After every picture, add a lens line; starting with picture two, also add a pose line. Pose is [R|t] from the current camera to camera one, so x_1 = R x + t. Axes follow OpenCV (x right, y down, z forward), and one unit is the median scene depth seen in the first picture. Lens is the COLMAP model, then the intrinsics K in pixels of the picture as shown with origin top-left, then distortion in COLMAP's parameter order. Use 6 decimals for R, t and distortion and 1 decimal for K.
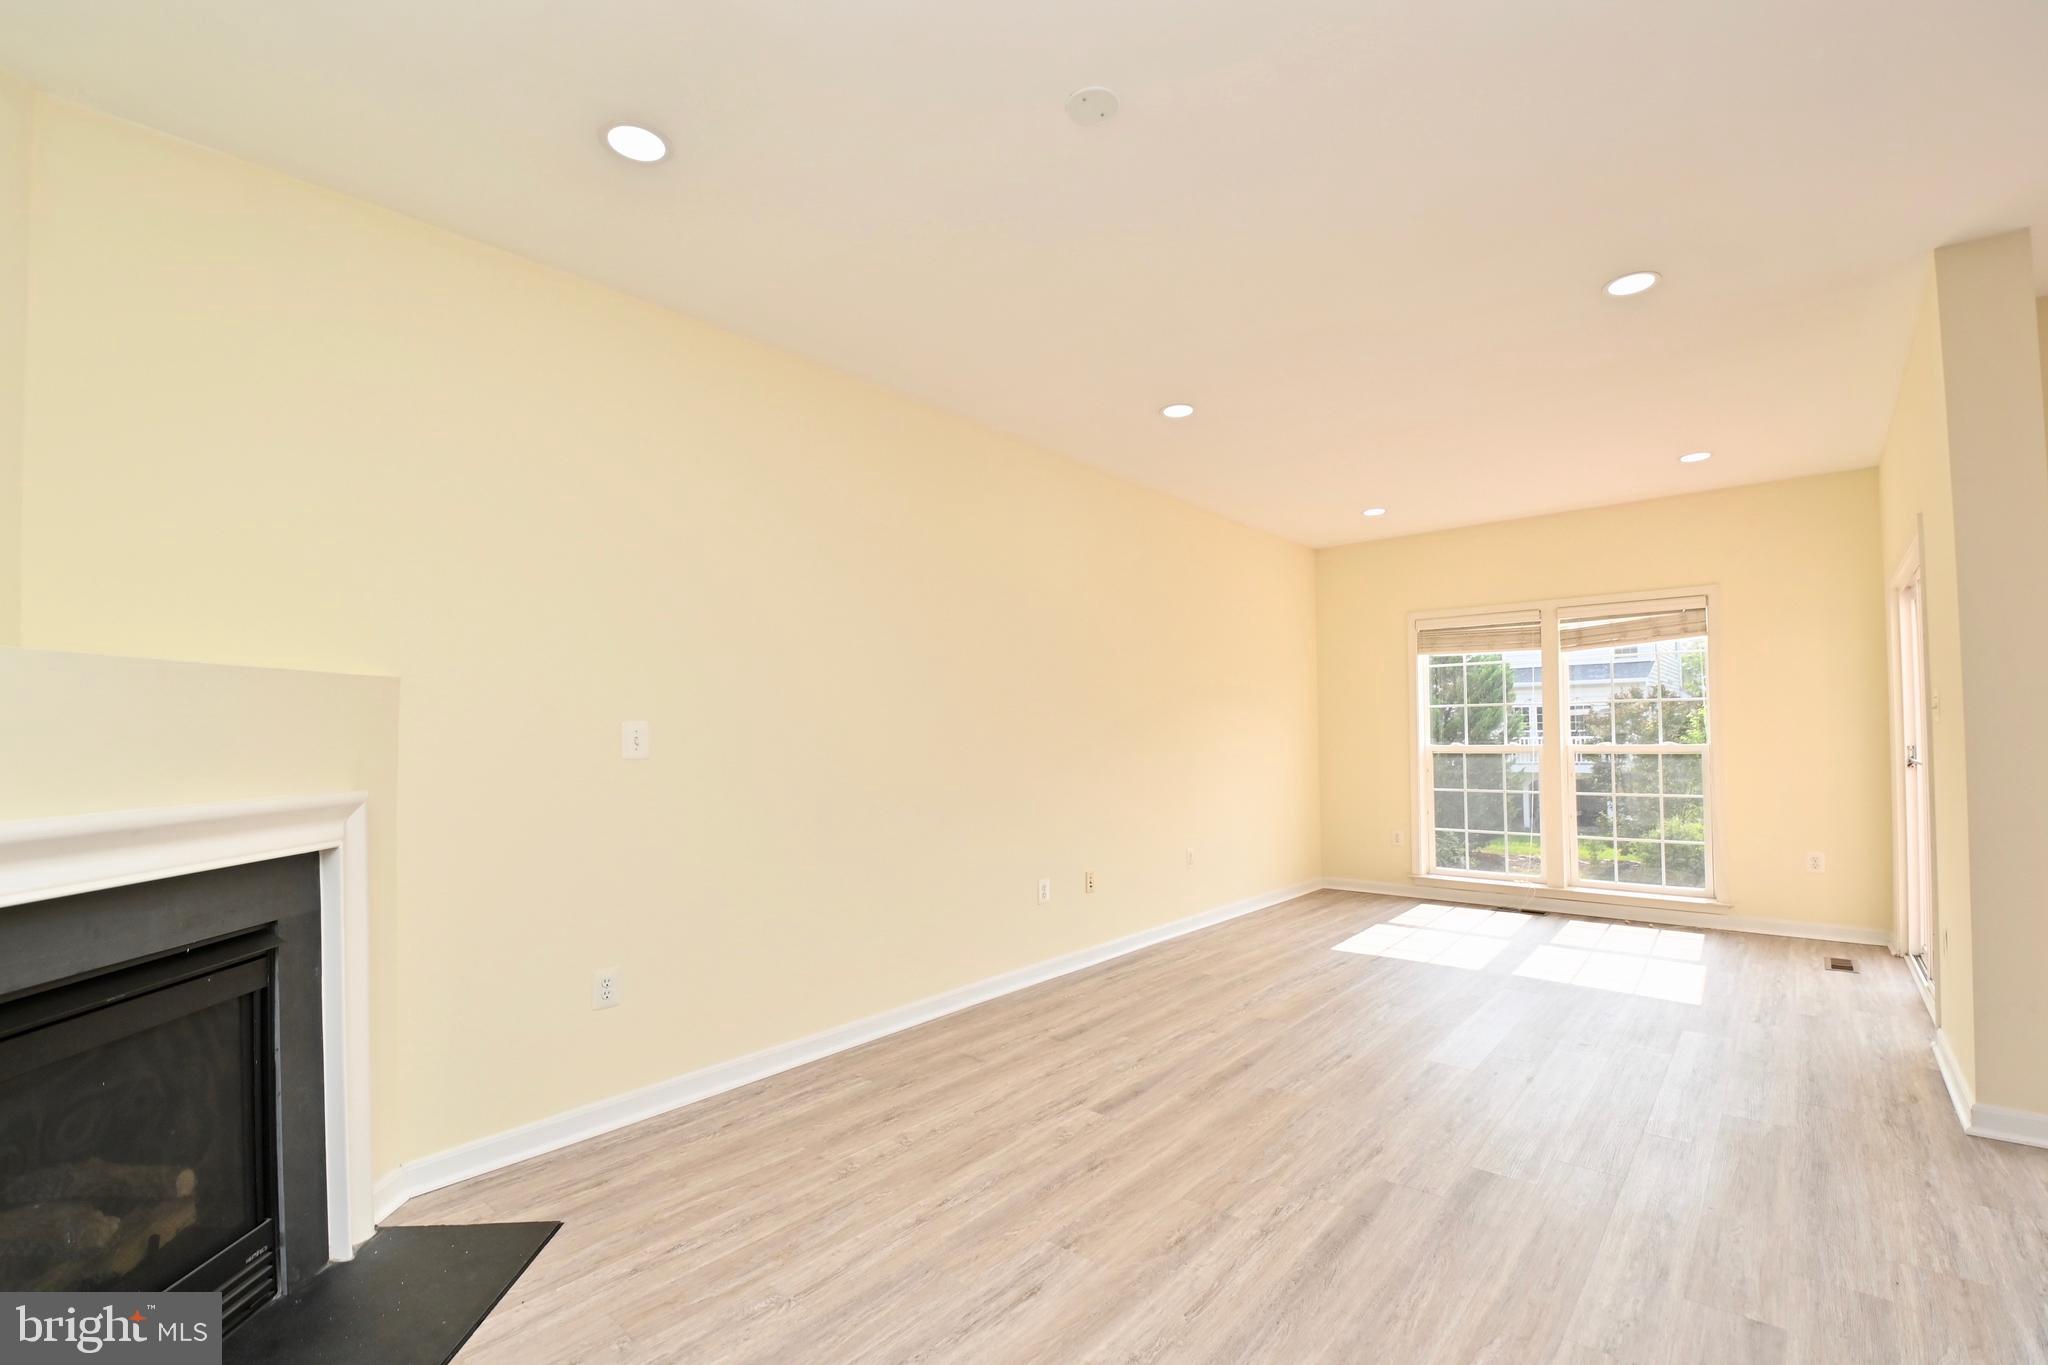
lens RADIAL K [[897.6, 0, 1035.4], [0, 897.6, 718.8], [0, 0, 1]] dist [0.009413, -0.018423]
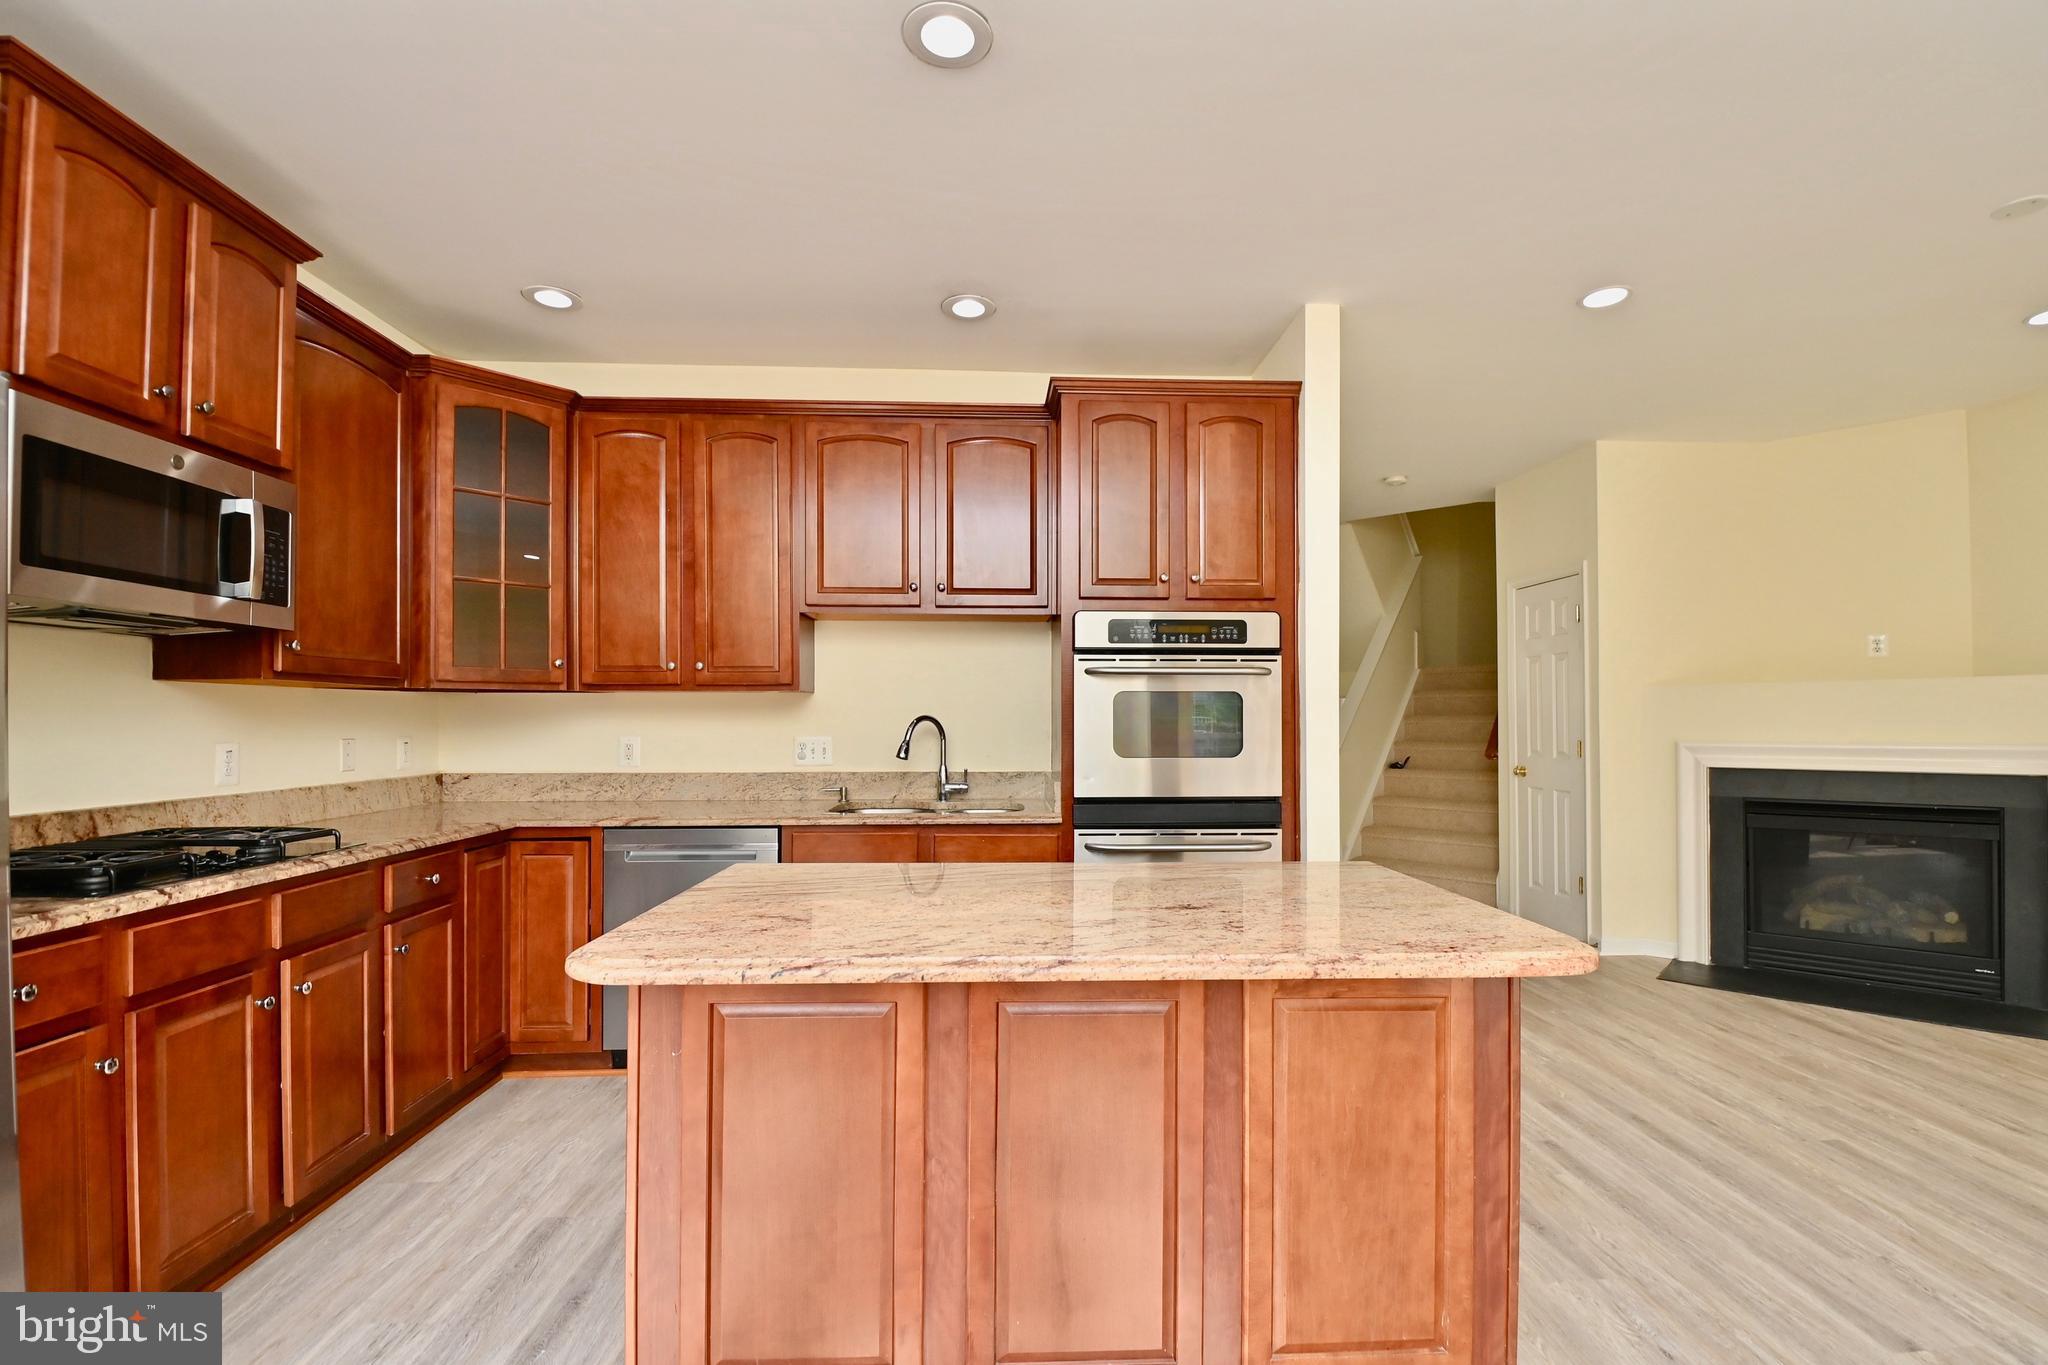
lens RADIAL K [[897.6, 0, 1038.9], [0, 897.6, 710.1], [0, 0, 1]] dist [0.009413, -0.018423]
pose [[-0.725079, 0.013081, -0.688542, 1.745958], [0.024330, 0.999682, -0.006629, -0.015294], [0.688236, -0.021558, -0.725166, 0.857174]]
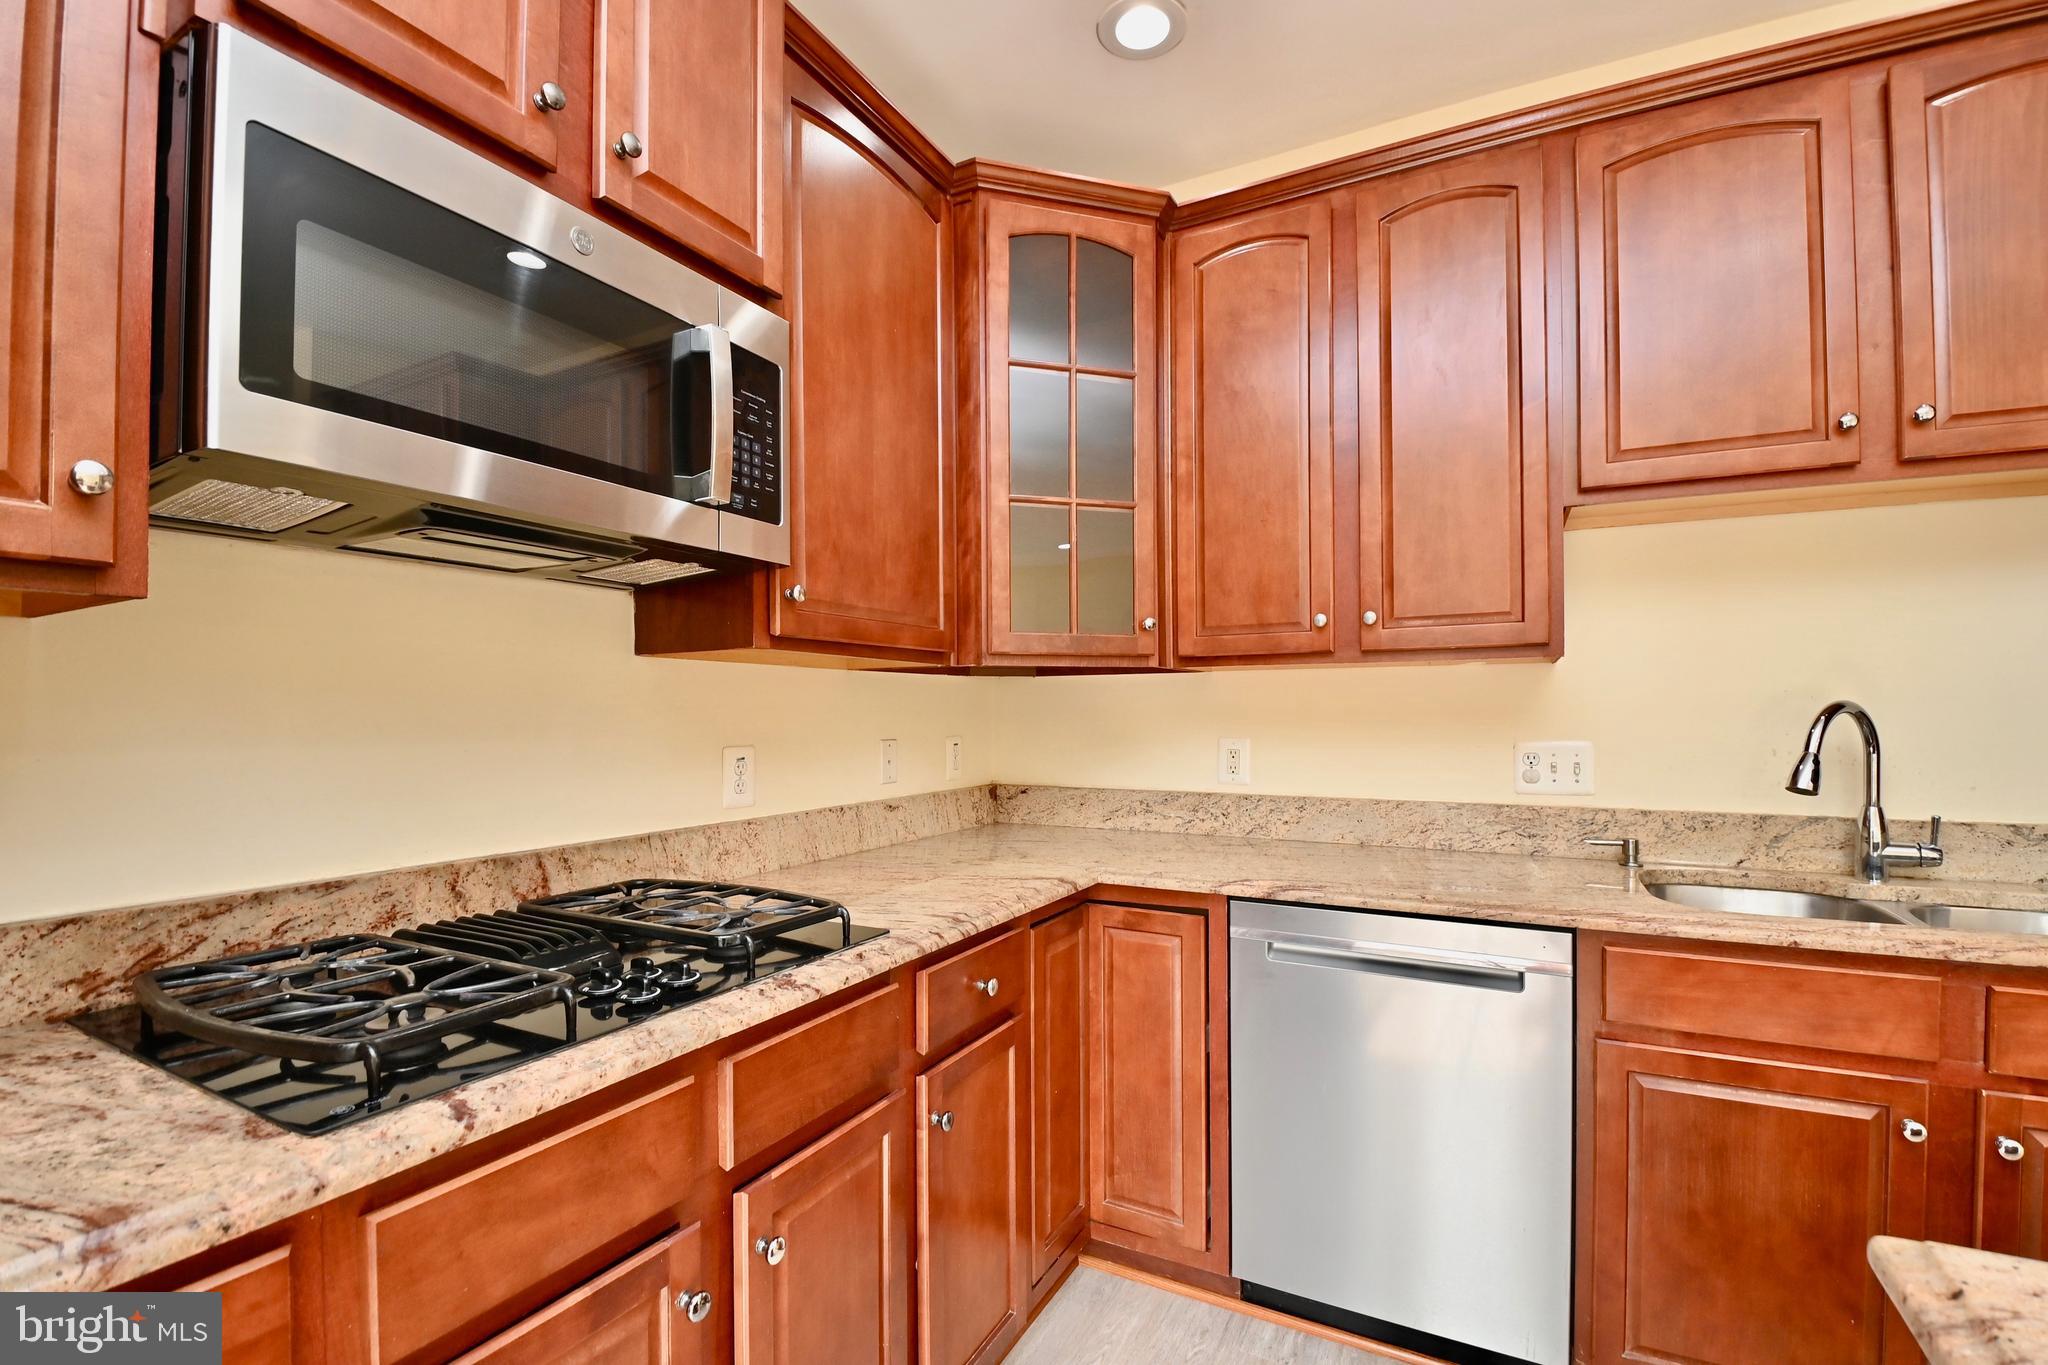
lens RADIAL K [[897.6, 0, 1036.9], [0, 897.6, 712.4], [0, 0, 1]] dist [0.009413, -0.018423]
pose [[-0.974832, 0.022784, -0.221775, 1.628522], [0.025567, 0.999626, -0.009686, -0.022141], [0.221471, -0.015113, -0.975050, 0.153096]]
